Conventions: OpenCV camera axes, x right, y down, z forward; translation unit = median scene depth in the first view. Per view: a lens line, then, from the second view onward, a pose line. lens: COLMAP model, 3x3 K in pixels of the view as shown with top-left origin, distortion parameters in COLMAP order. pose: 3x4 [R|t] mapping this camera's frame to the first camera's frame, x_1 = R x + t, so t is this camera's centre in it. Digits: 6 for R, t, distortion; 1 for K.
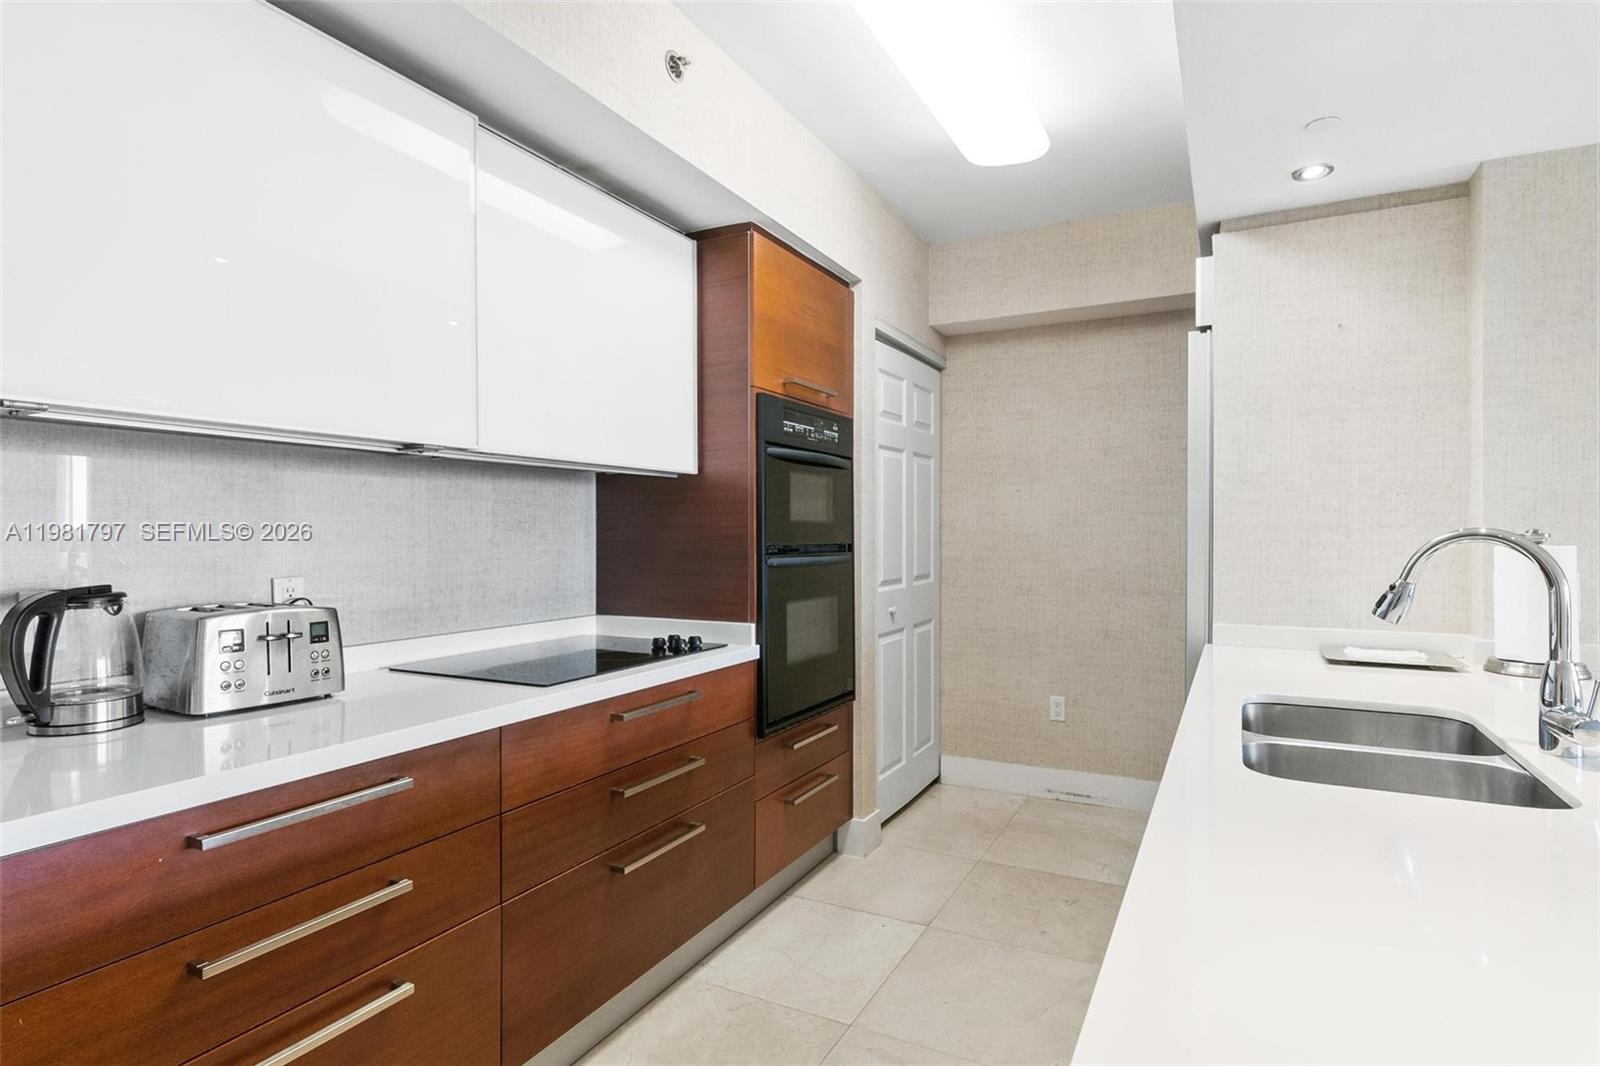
lens RADIAL K [[835.6, 0, 793.0], [0, 835.6, 539.8], [0, 0, 1]] dist [0.000583, -0.000123]
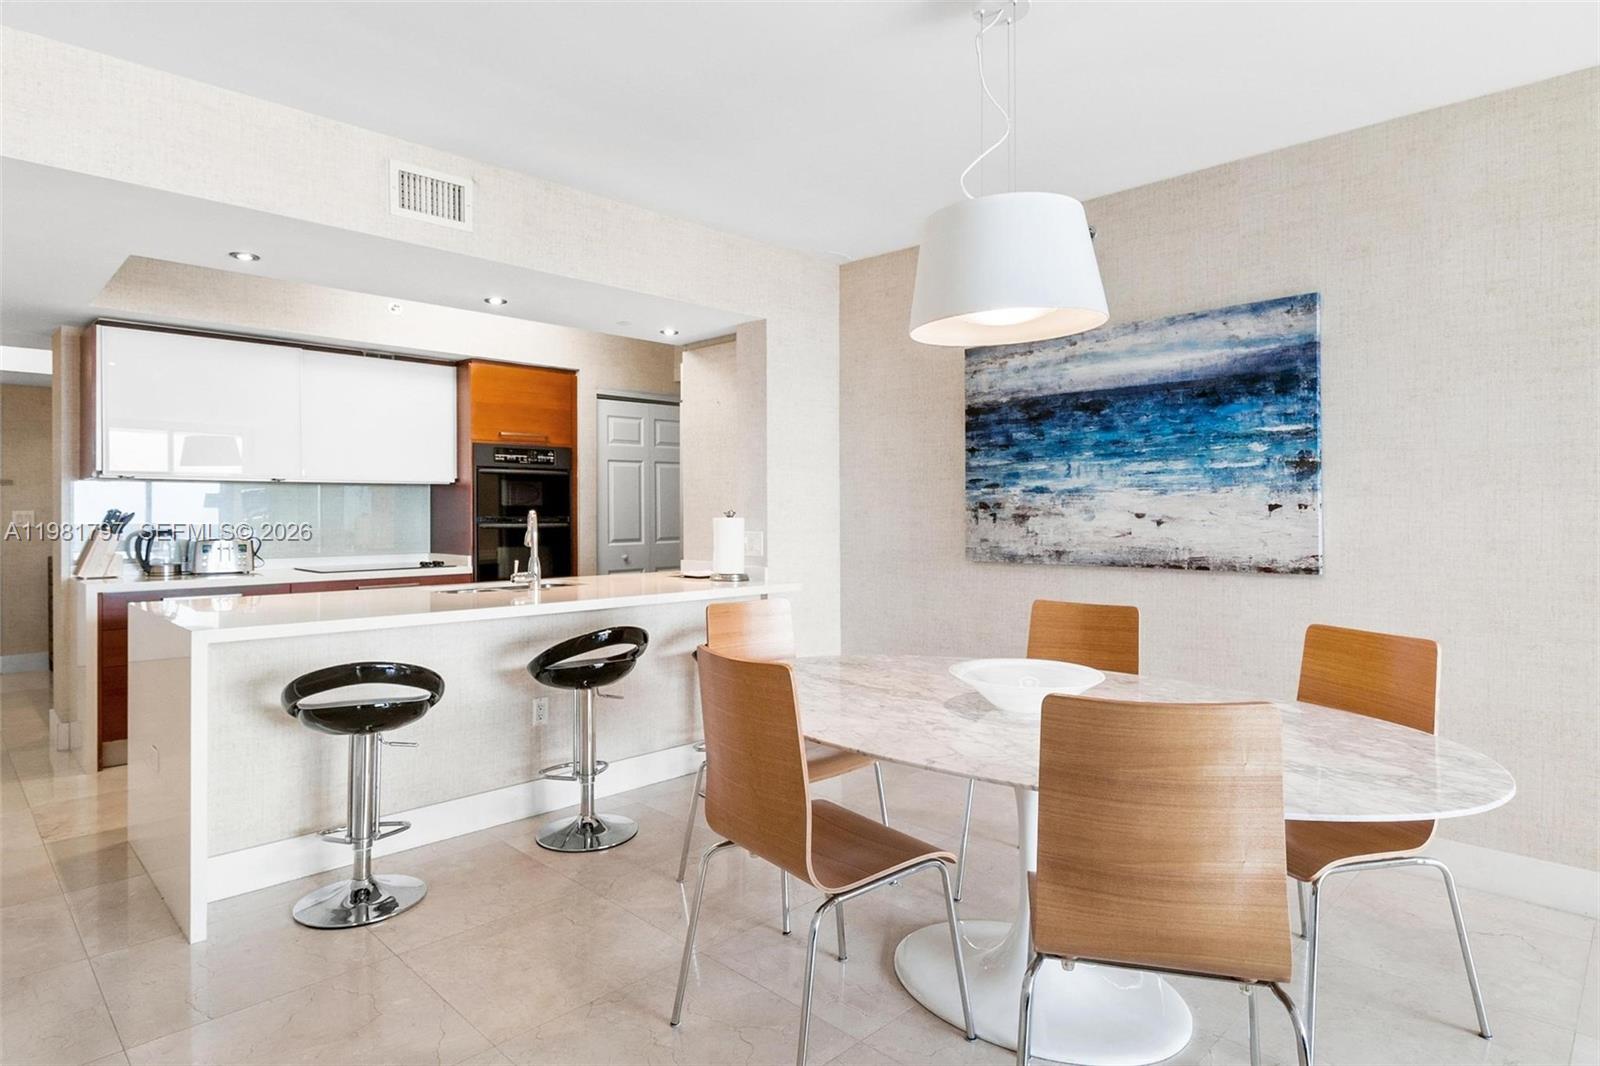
lens RADIAL K [[874.3, 0, 798.4], [0, 874.3, 517.8], [0, 0, 1]] dist [0.000279, 0.000406]
pose [[0.957402, 0.001465, -0.288754, 1.312873], [-0.001237, 0.999999, 0.000972, 0.003998], [0.288755, -0.000573, 0.957403, -0.795637]]
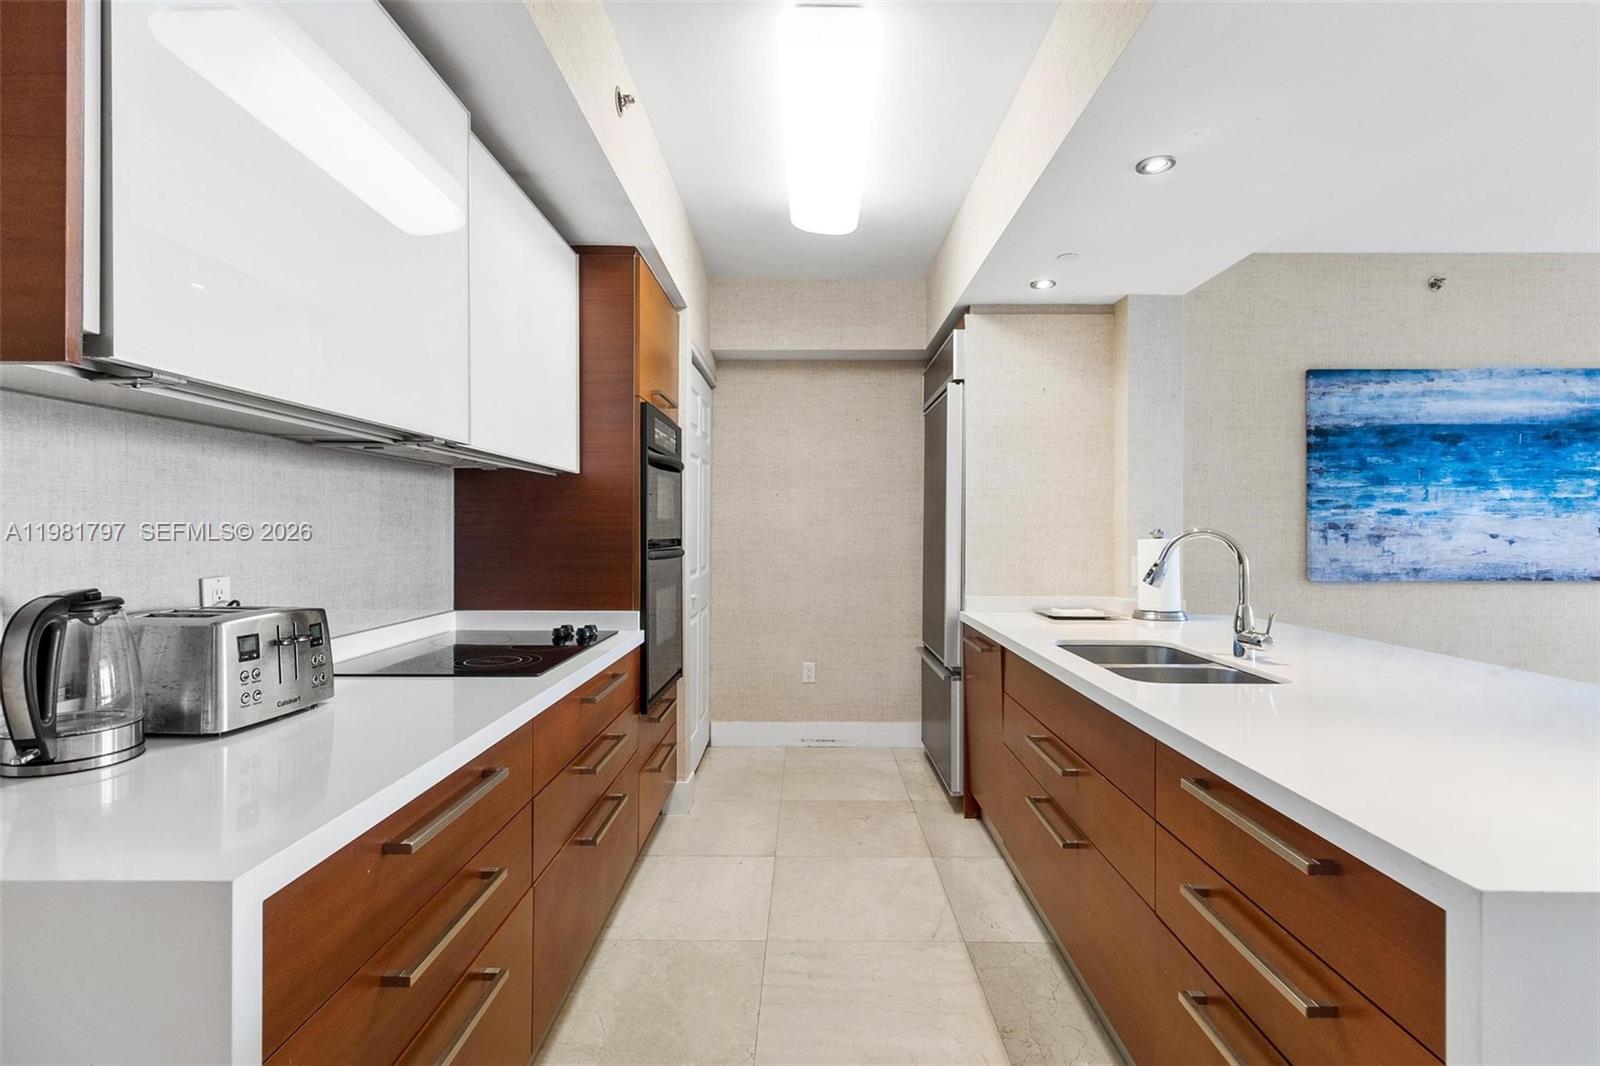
lens RADIAL K [[767.9, 0, 800.0], [0, 767.9, 533.0], [0, 0, 1]] dist [0.002552, 0.000229]
pose [[0.887750, 0.001602, 0.460323, -0.324083], [-0.000275, 0.999996, -0.002950, 0.000061], [-0.460325, 0.002493, 0.887747, 0.001817]]
